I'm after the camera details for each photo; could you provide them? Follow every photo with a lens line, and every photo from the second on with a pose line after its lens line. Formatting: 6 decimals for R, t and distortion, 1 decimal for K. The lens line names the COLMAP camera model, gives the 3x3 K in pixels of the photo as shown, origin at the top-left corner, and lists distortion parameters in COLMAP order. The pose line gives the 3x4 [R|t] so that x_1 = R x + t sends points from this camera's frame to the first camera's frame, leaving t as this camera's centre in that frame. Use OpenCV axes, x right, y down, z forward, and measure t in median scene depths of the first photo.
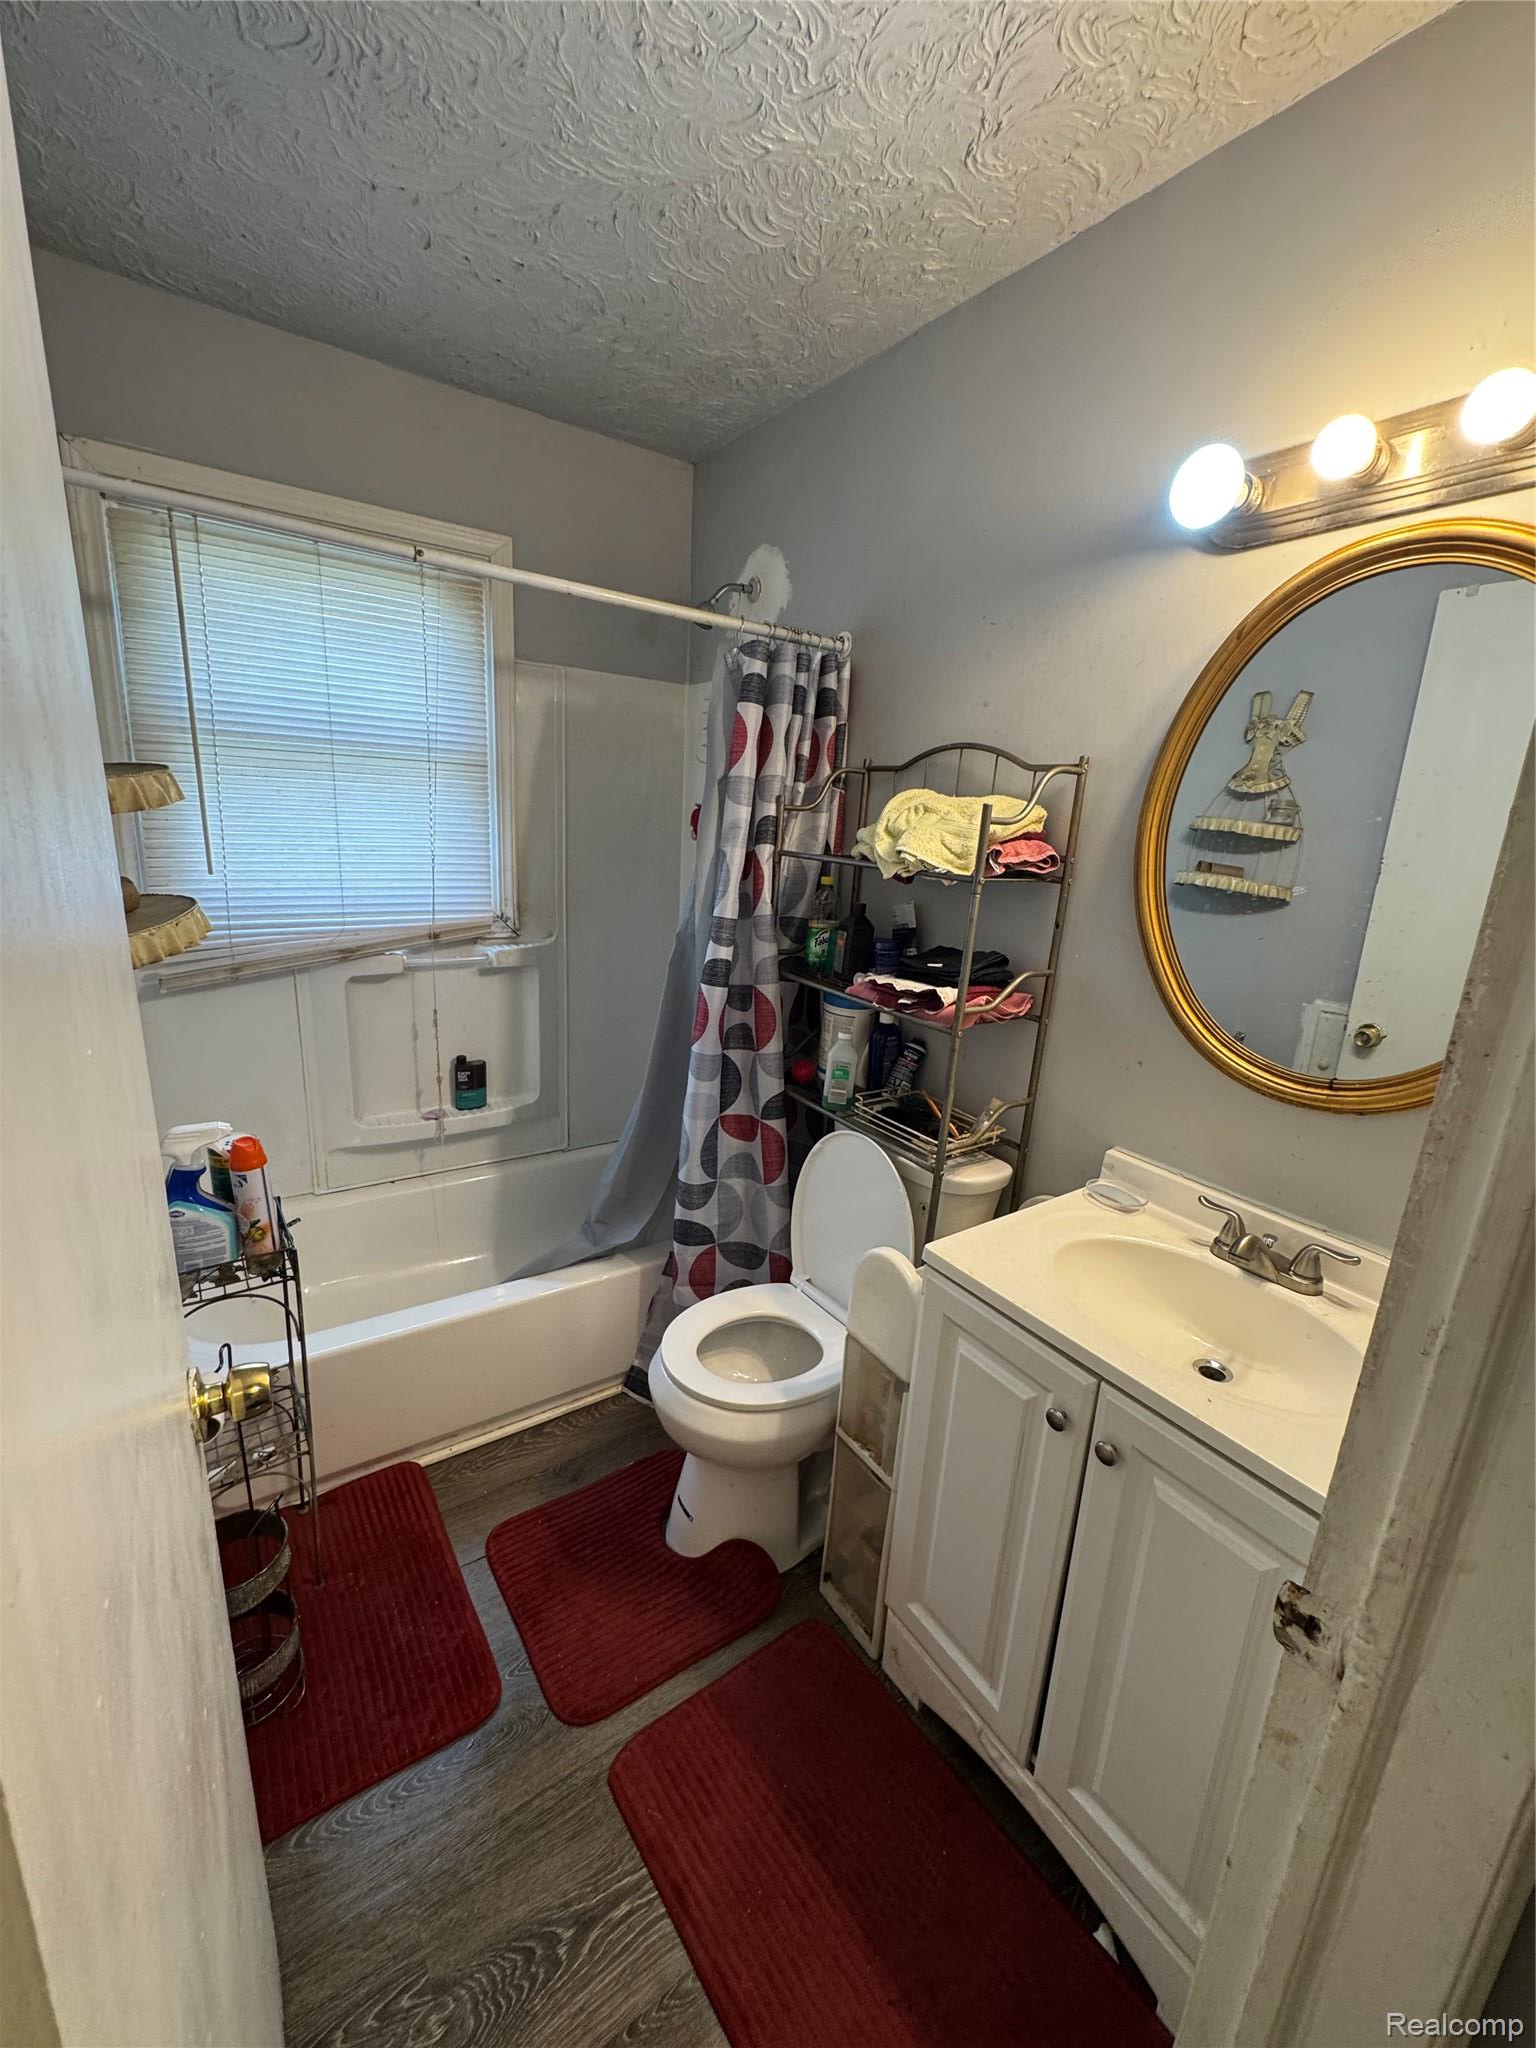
lens RADIAL K [[818.3, 0, 763.5], [0, 818.3, 1020.7], [0, 0, 1]] dist [-0.005248, 0.000490]
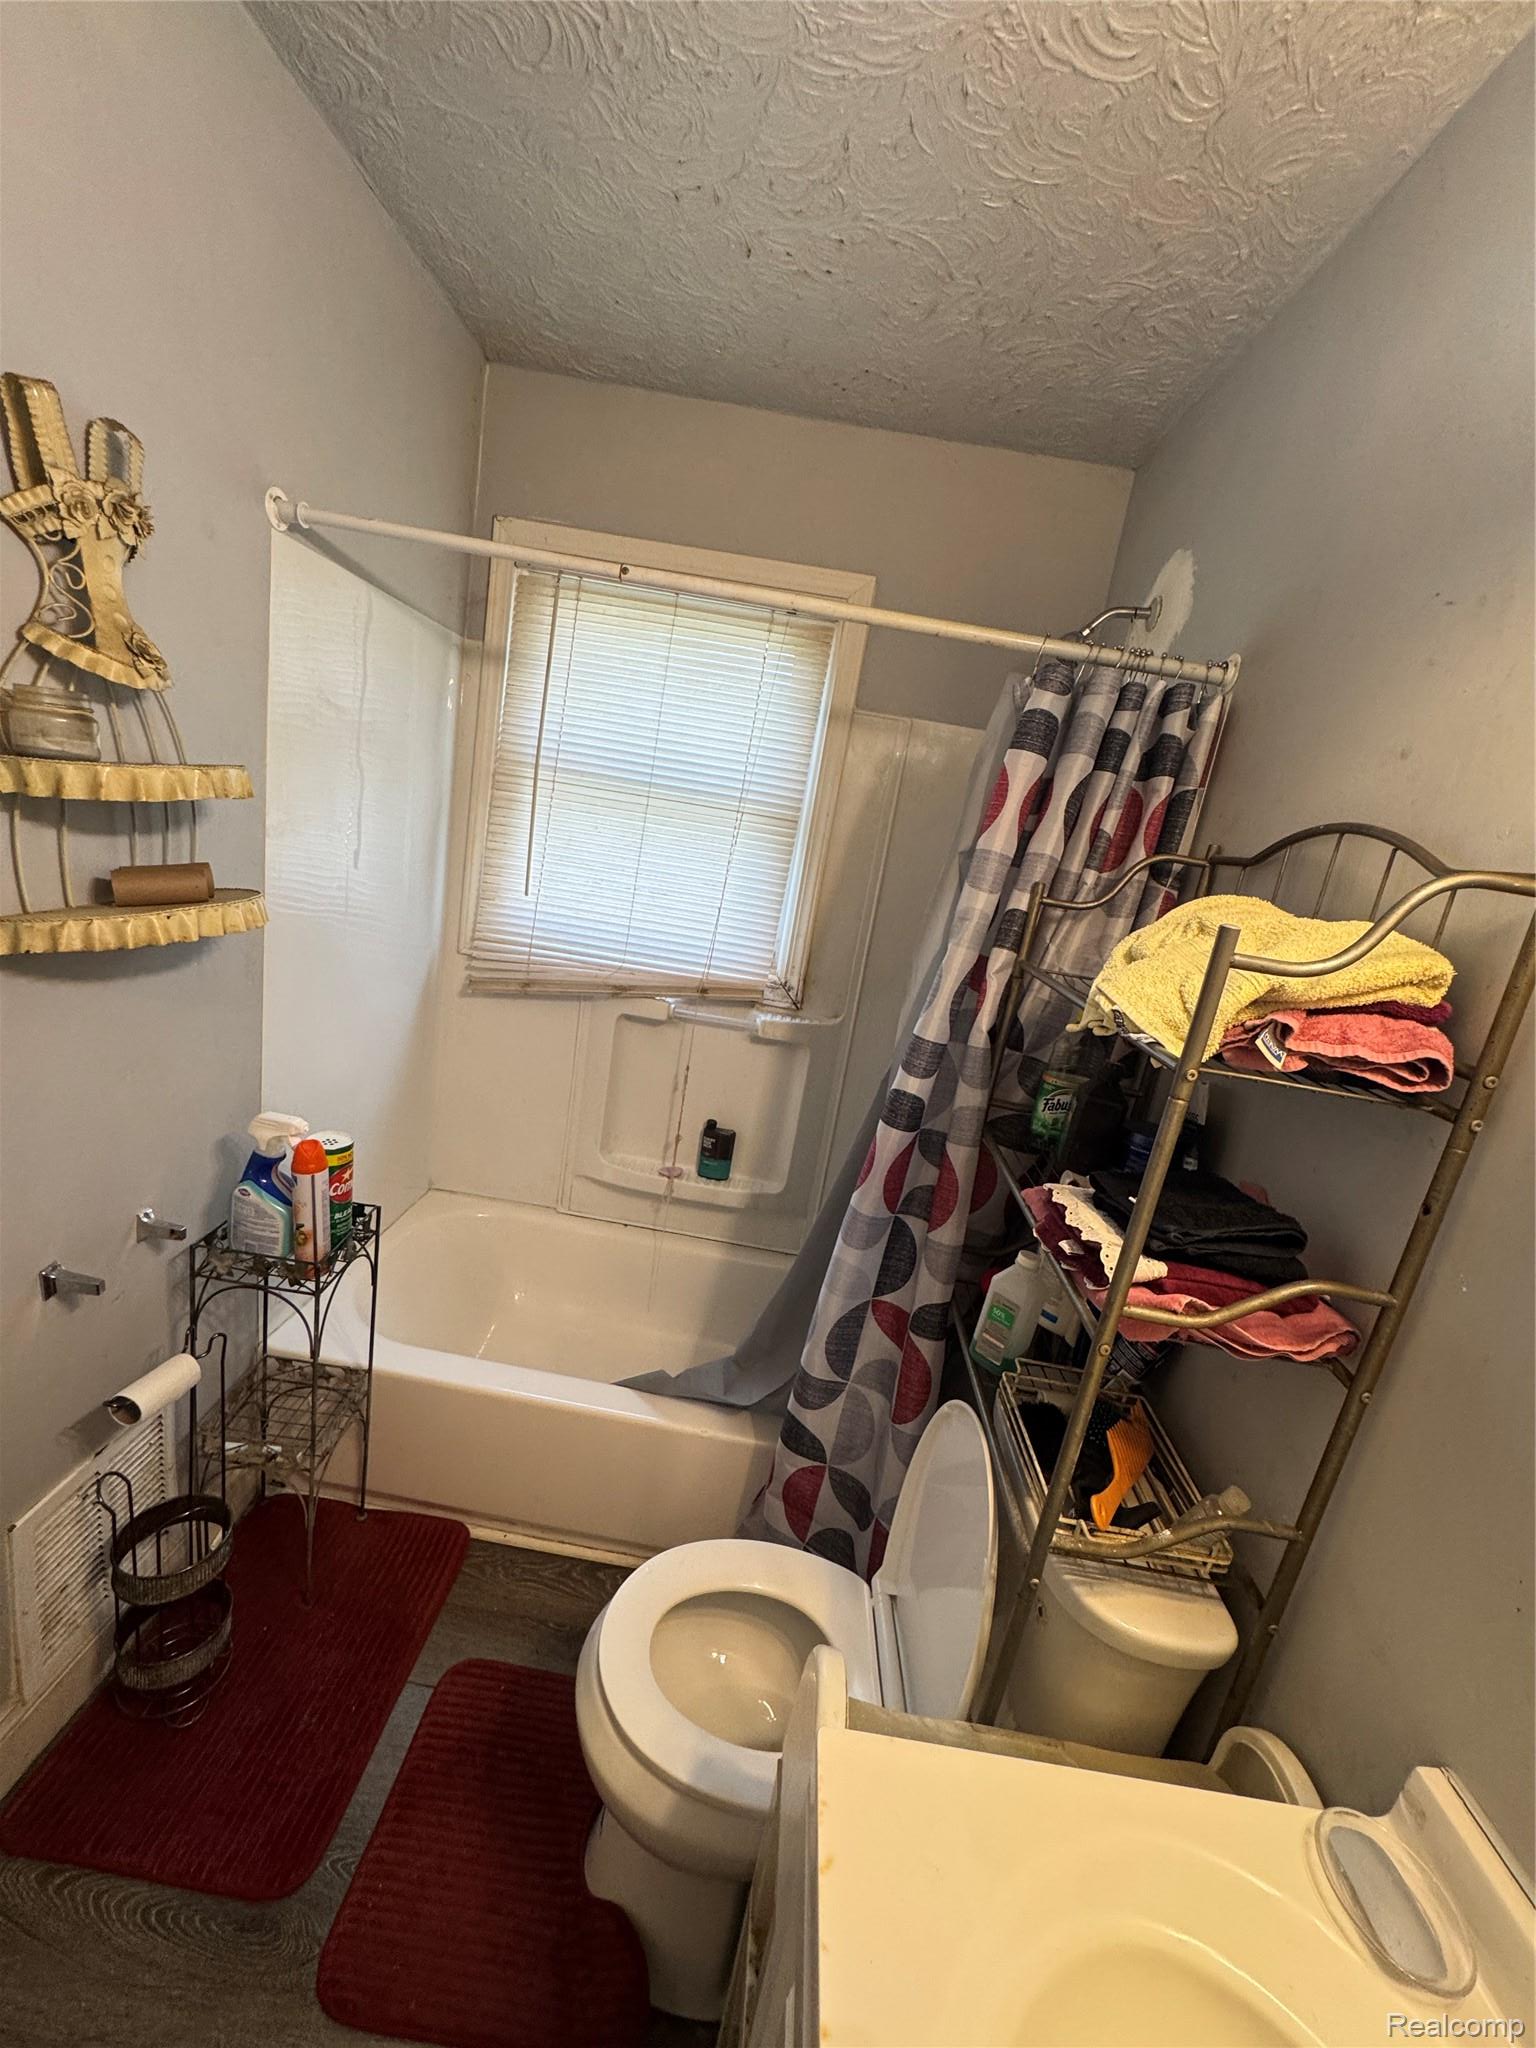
lens RADIAL K [[818.3, 0, 767.5], [0, 818.3, 1021.0], [0, 0, 1]] dist [-0.005248, 0.000490]
pose [[0.792989, 0.208726, -0.572365, 0.245882], [-0.261656, 0.965103, -0.010567, -0.094142], [0.550186, 0.158142, 0.819931, 0.321909]]
